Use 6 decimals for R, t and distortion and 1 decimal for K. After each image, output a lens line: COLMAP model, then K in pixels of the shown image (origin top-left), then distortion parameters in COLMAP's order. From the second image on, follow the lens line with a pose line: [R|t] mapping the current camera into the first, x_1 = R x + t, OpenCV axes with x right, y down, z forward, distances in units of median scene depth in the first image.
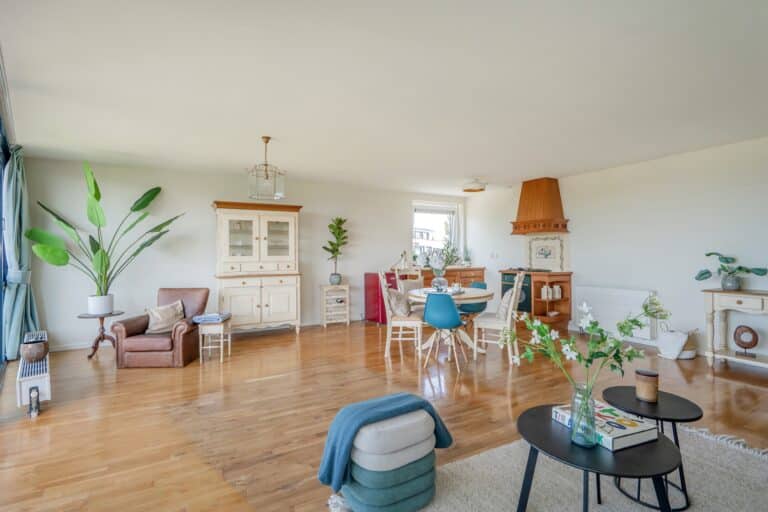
lens RADIAL K [[354.5, 0, 393.1], [0, 354.5, 254.7], [0, 0, 1]] dist [0.001671, 0.000281]
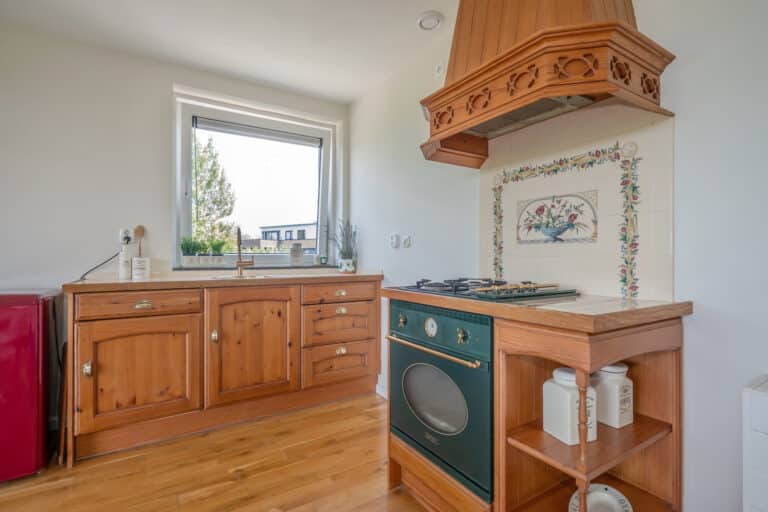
lens RADIAL K [[354.5, 0, 393.1], [0, 354.5, 254.7], [0, 0, 1]] dist [0.001671, 0.000281]
pose [[0.998953, 0.003964, 0.045573, 0.314864], [-0.003679, 0.999973, -0.006323, 0.021146], [-0.045597, 0.006149, 0.998941, 0.780960]]
